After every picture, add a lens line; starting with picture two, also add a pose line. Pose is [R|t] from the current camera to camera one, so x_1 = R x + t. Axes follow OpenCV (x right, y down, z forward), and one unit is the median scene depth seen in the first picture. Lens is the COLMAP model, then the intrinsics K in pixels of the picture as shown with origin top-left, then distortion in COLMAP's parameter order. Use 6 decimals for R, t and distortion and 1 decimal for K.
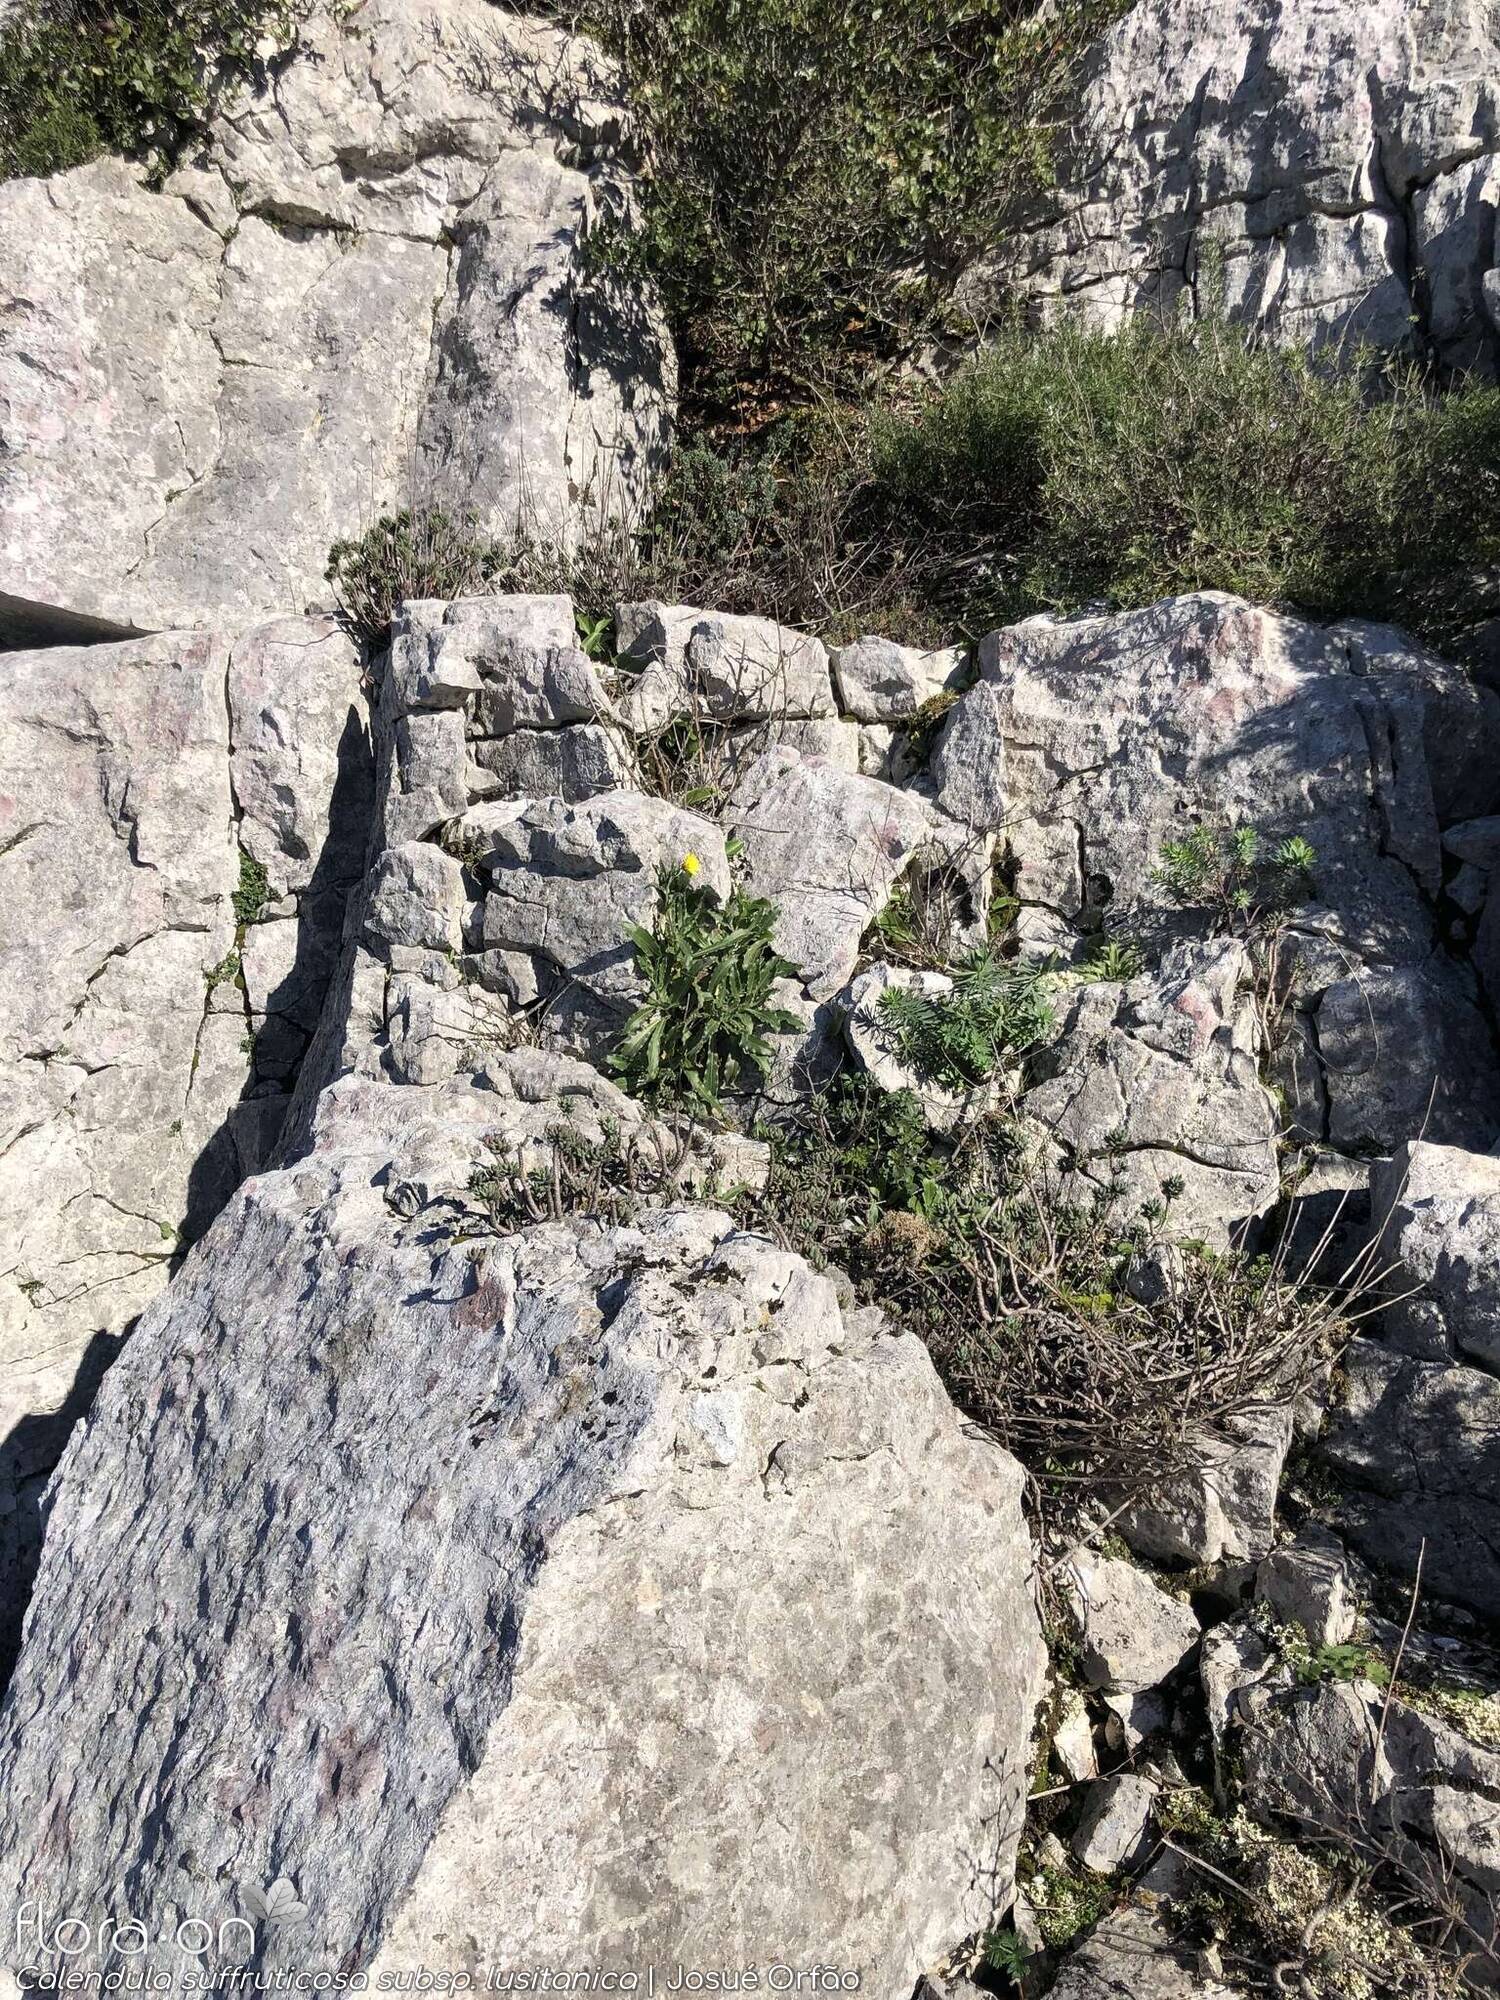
lens RADIAL K [[1666.6, 0, 749.5], [0, 1666.6, 998.0], [0, 0, 1]] dist [-0.011151, -0.001996]
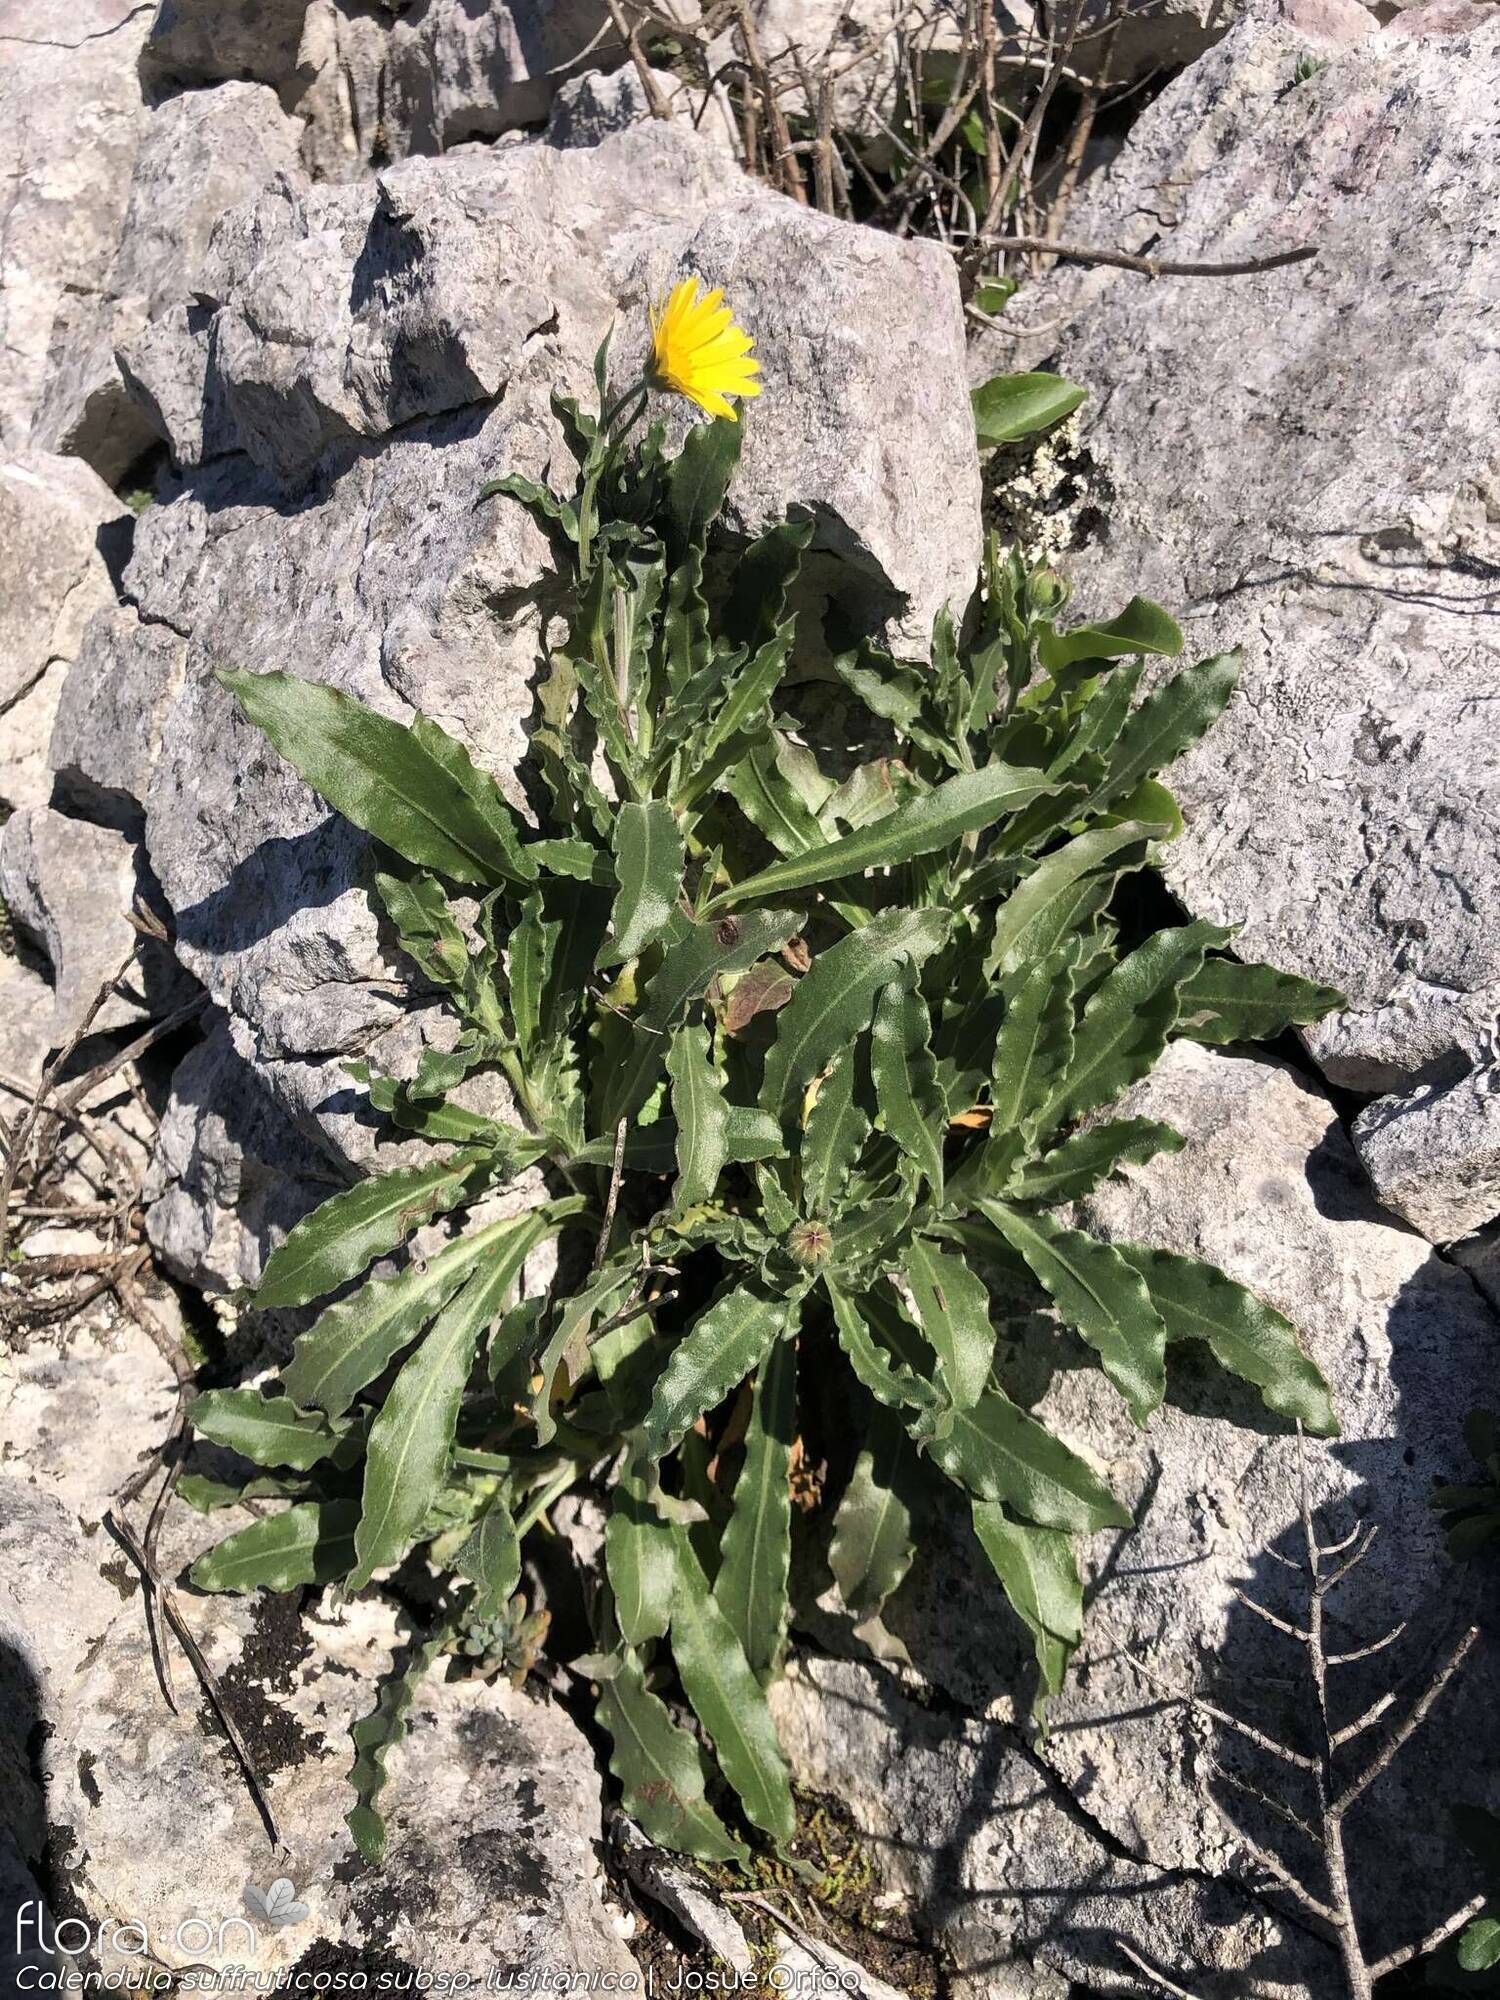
lens RADIAL K [[1666.6, 0, 749.9], [0, 1666.6, 994.1], [0, 0, 1]] dist [-0.011151, -0.001996]
pose [[0.962008, 0.082435, -0.260279, 0.018570], [-0.066466, 0.995359, 0.069588, -0.027341], [0.264807, -0.049645, 0.963023, 0.821947]]
